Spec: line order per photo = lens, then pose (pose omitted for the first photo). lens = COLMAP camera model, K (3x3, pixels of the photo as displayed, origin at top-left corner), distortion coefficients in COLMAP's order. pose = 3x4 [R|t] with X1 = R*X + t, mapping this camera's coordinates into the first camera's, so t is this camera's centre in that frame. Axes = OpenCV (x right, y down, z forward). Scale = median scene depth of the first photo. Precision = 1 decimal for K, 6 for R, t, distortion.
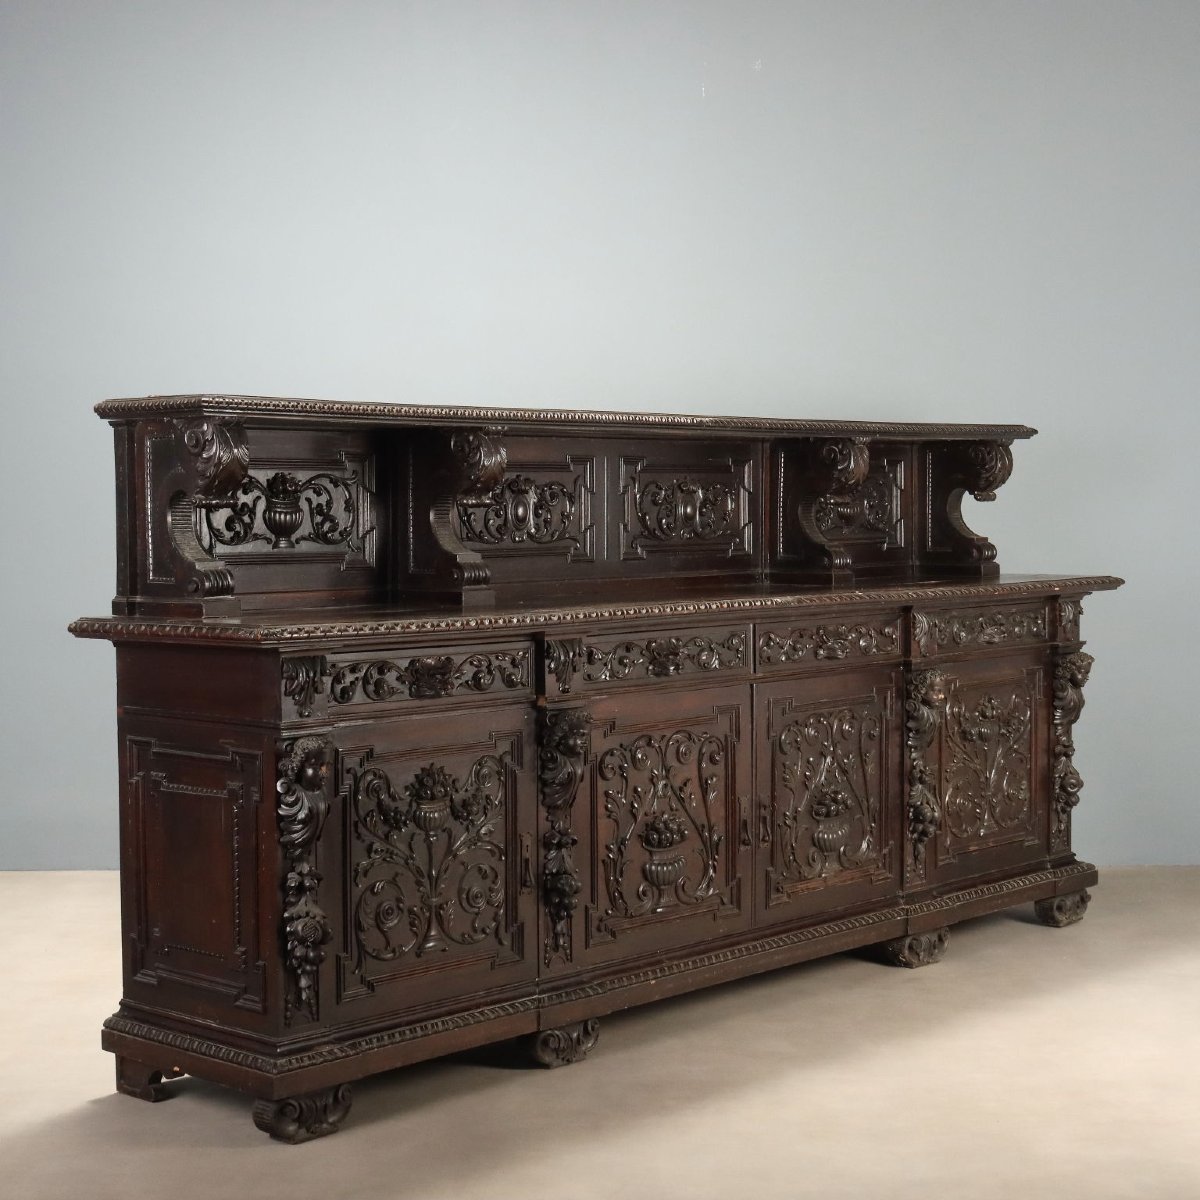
lens RADIAL K [[2181.5, 0, 600.0], [0, 2181.5, 600.0], [0, 0, 1]] dist [-0.016961, 0.108851]
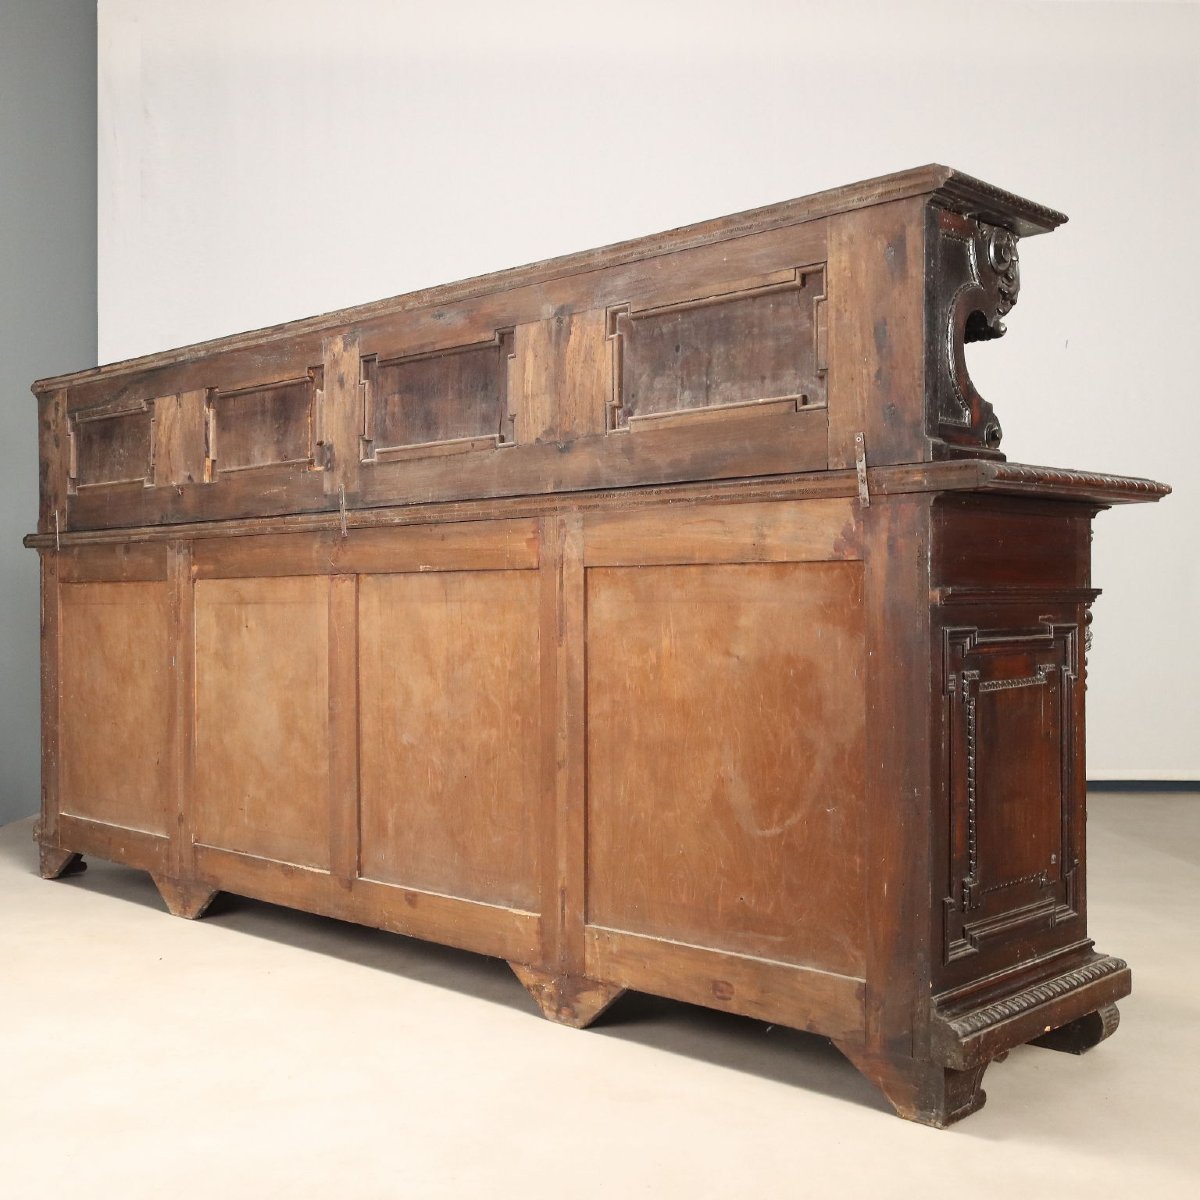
lens RADIAL K [[1460.9, 0, 600.0], [0, 1460.9, 600.0], [0, 0, 1]] dist [-0.003651, -0.003123]
pose [[0.017868, 0.006240, 0.999821, -0.644679], [0.052391, 0.998601, -0.007169, 0.045738], [-0.998467, 0.052510, 0.017516, 1.003926]]
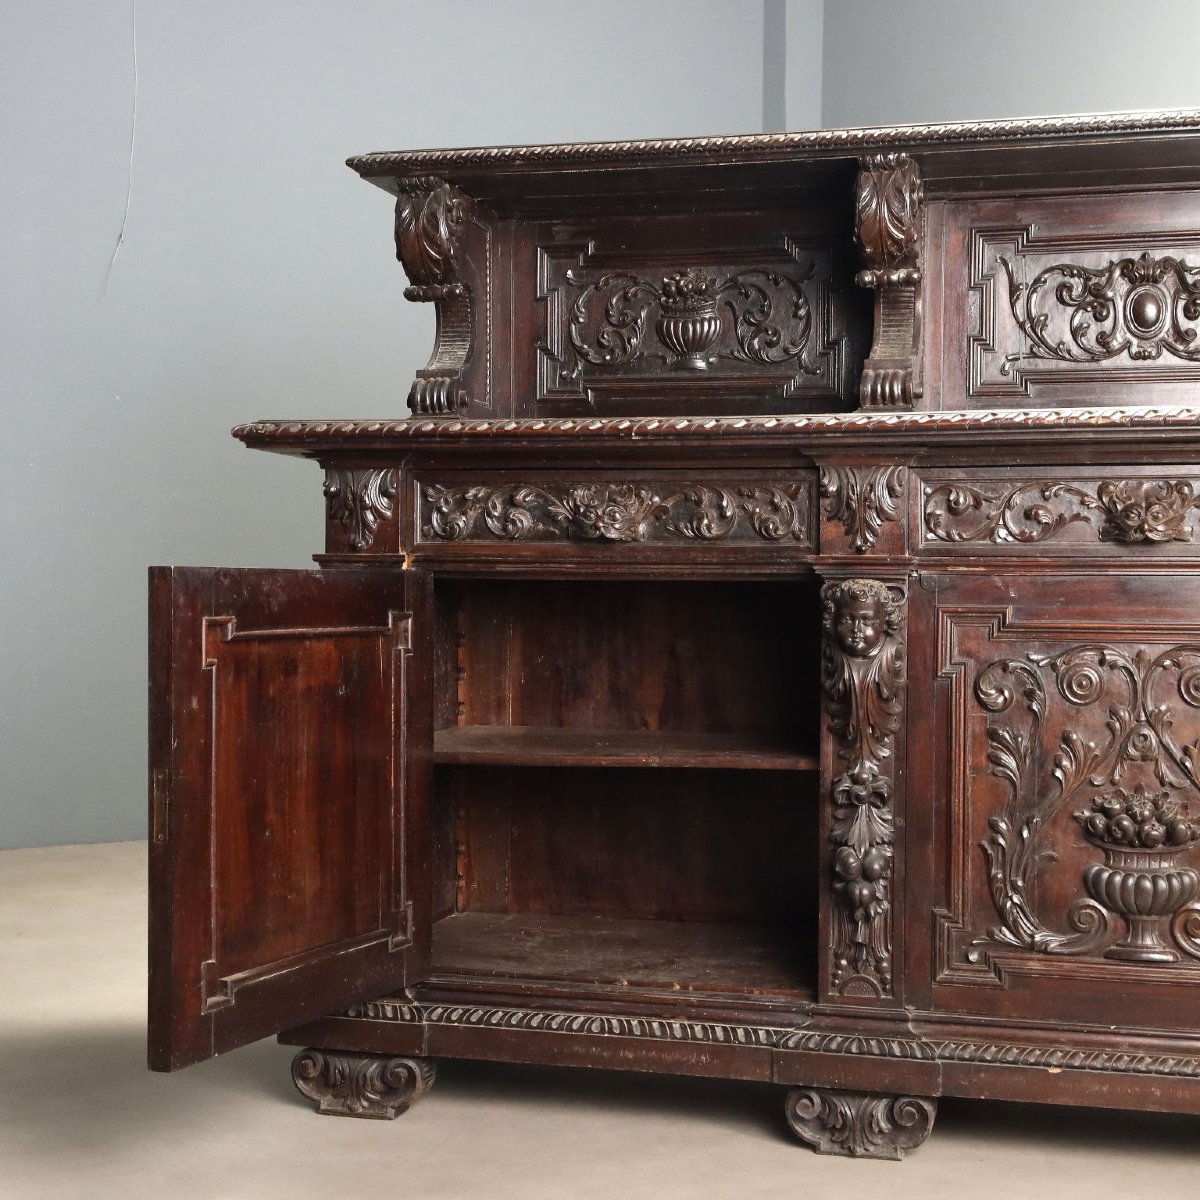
lens RADIAL K [[1843.1, 0, 600.0], [0, 1843.1, 600.0], [0, 0, 1]] dist [-0.007757, -0.009318]
pose [[0.468823, 0.016043, -0.883147, 0.393561], [-0.051179, 0.998649, -0.009027, 0.061422], [0.881808, 0.049431, 0.469010, 0.657459]]
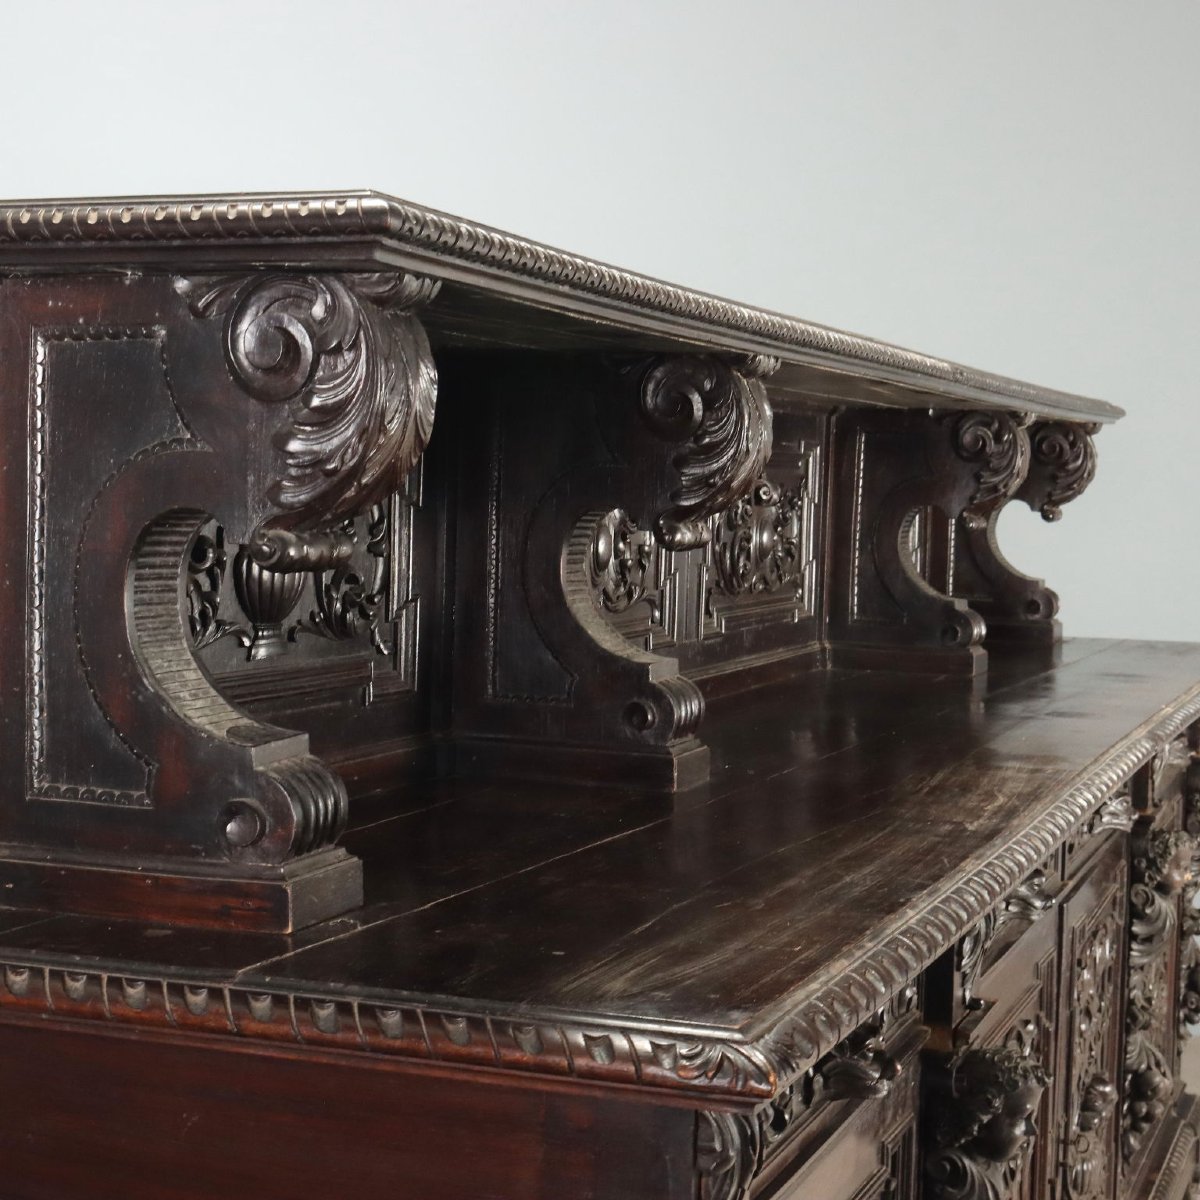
lens RADIAL K [[2181.5, 0, 600.0], [0, 2181.5, 600.0], [0, 0, 1]] dist [-0.016961, 0.108851]
pose [[0.929012, 0.005199, 0.370014, -0.223296], [-0.009877, 0.999893, 0.010748, -0.036834], [-0.369919, -0.013639, 0.928964, 0.613371]]
